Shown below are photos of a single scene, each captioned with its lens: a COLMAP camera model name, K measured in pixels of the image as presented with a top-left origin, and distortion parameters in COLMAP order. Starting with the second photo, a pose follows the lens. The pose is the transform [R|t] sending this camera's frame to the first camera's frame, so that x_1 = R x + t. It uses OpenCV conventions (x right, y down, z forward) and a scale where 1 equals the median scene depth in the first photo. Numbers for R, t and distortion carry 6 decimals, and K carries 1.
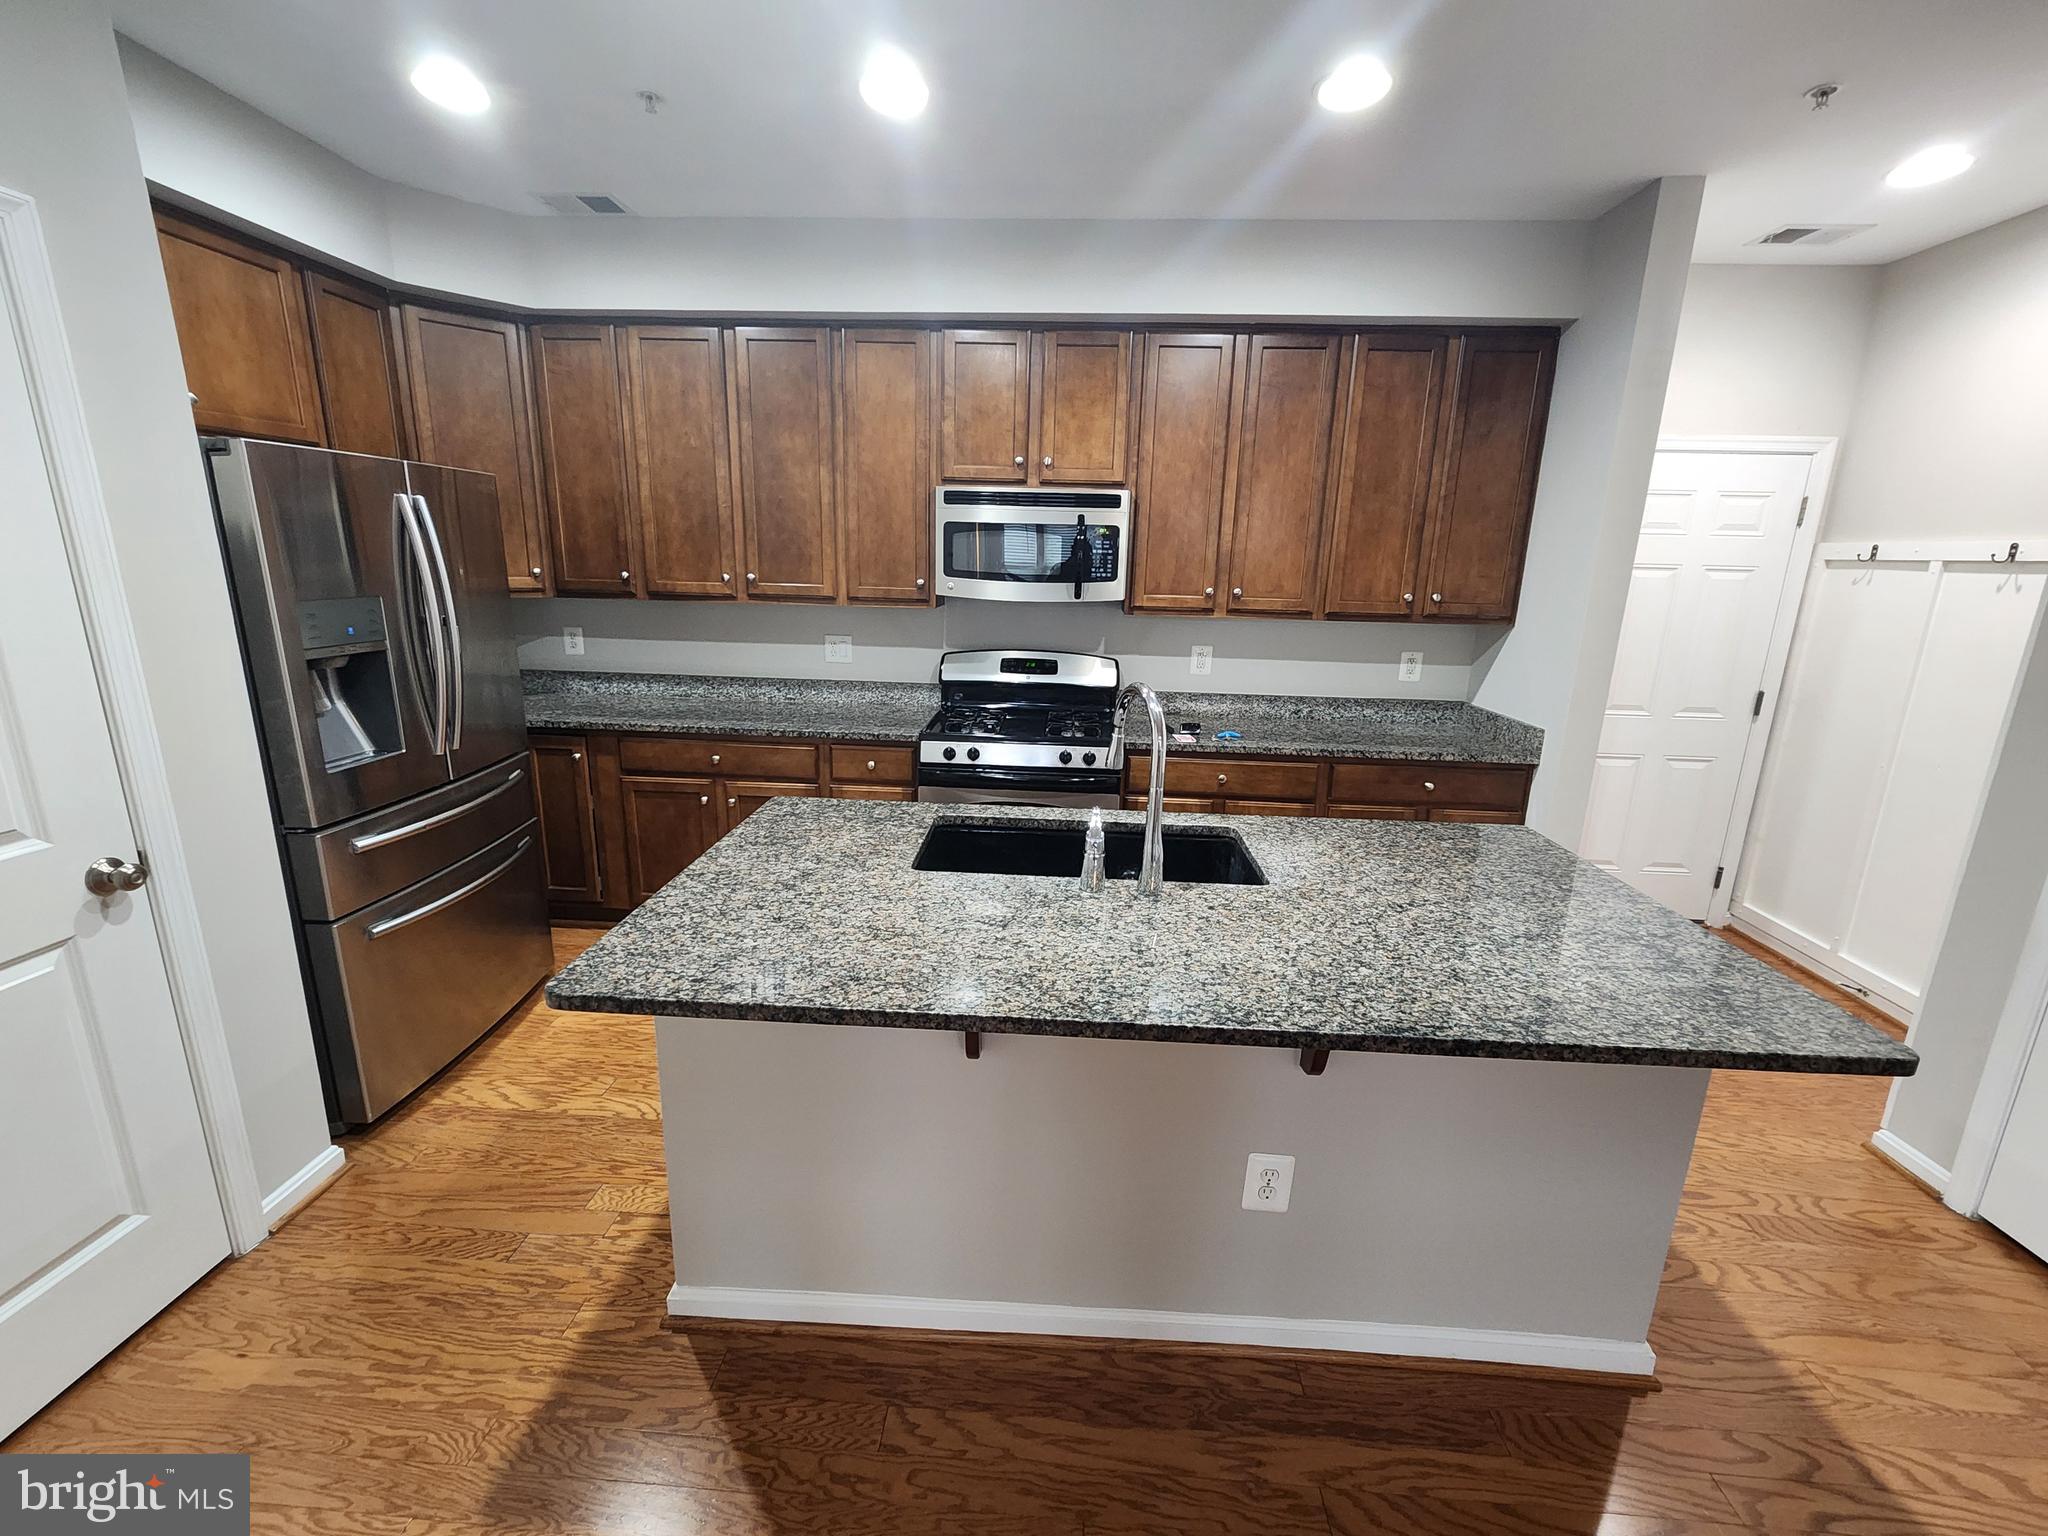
lens RADIAL K [[841.4, 0, 1023.2], [0, 841.4, 764.6], [0, 0, 1]] dist [-0.002250, 0.002417]
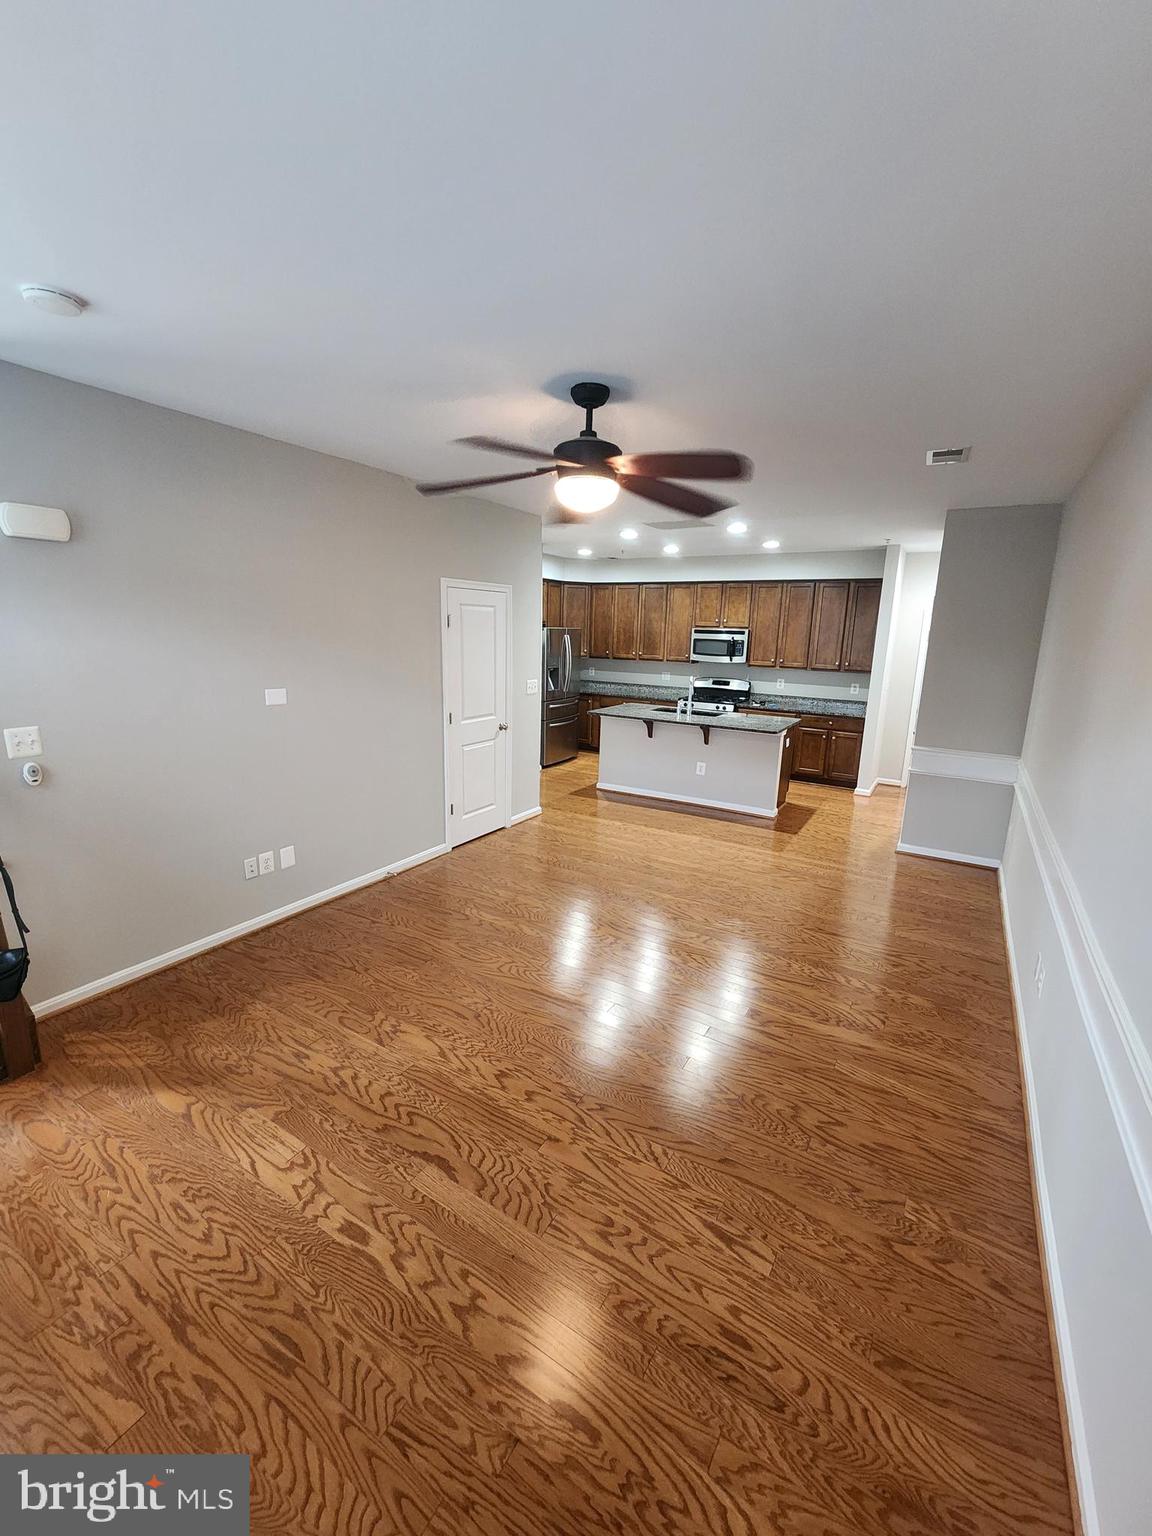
lens RADIAL K [[631.0, 0, 584.5], [0, 631.0, 757.9], [0, 0, 1]] dist [-0.002250, 0.002417]
pose [[0.885557, 0.092584, -0.455211, 0.718366], [-0.115172, 0.993100, -0.022069, 0.297197], [0.450027, 0.071971, 0.890110, -1.430380]]
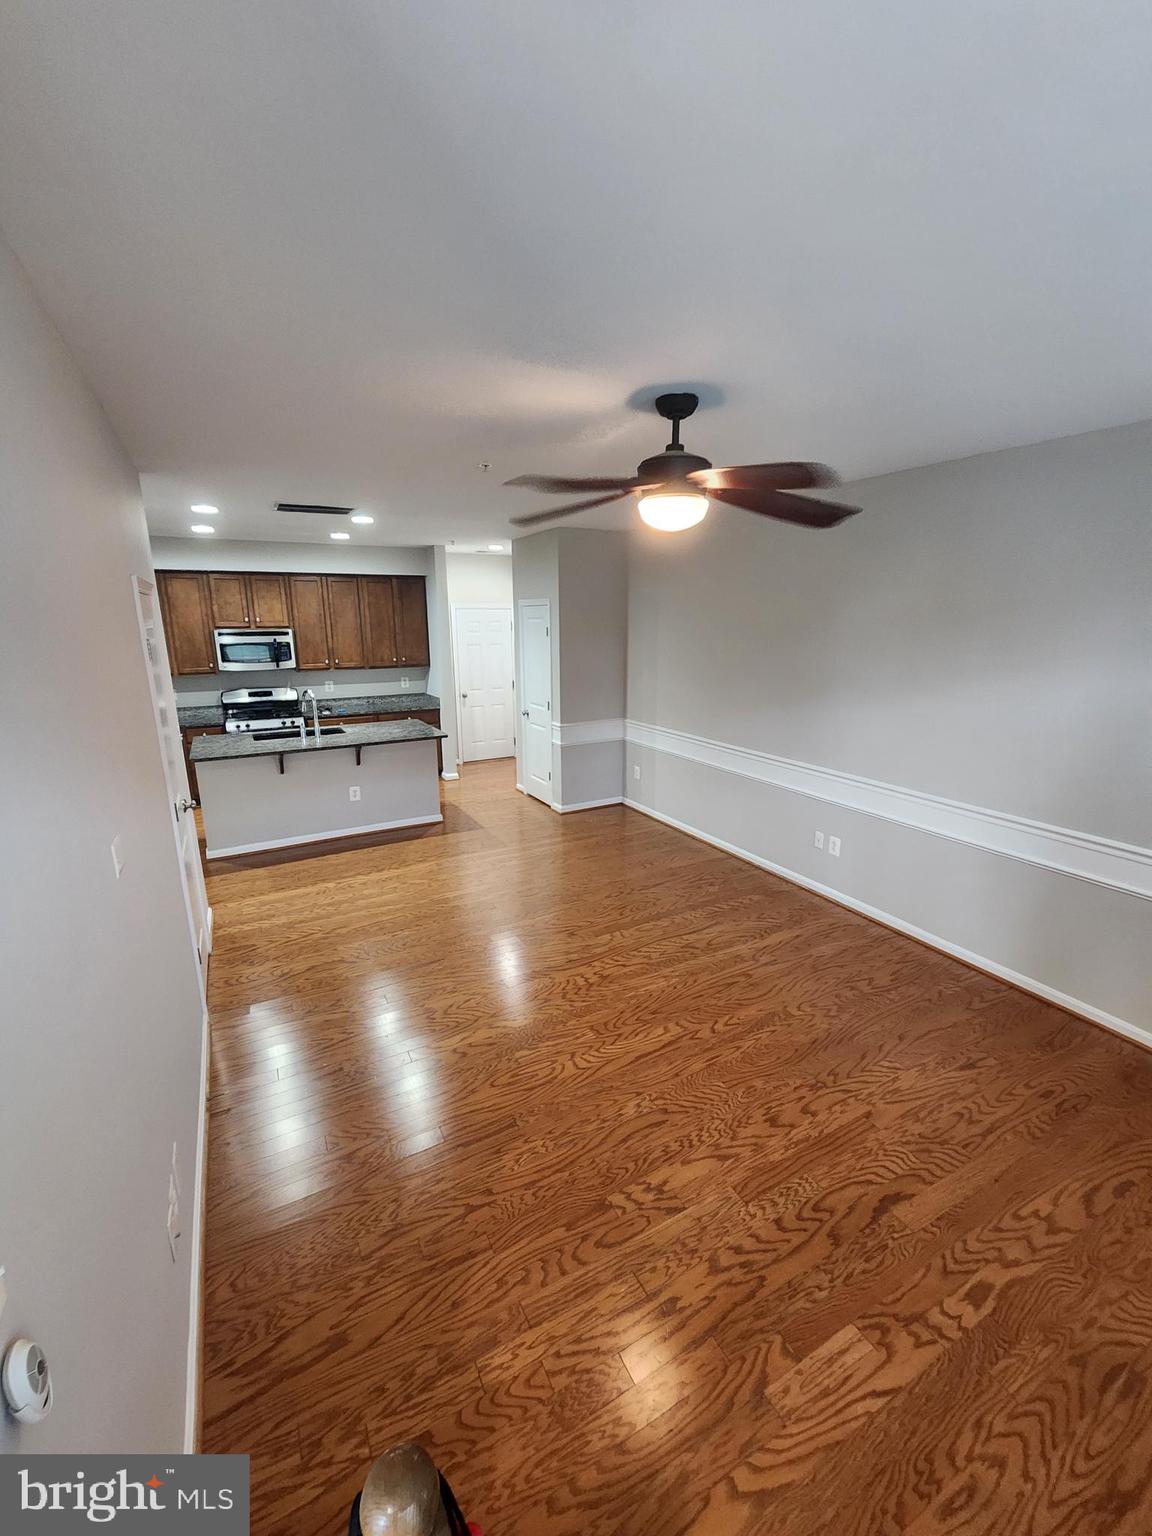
lens RADIAL K [[631.0, 0, 580.8], [0, 631.0, 768.2], [0, 0, 1]] dist [-0.002250, 0.002417]
pose [[0.848724, -0.151784, 0.506586, -0.194396], [0.150972, 0.987604, 0.042972, 0.194989], [-0.506829, 0.040009, 0.861118, -1.309754]]
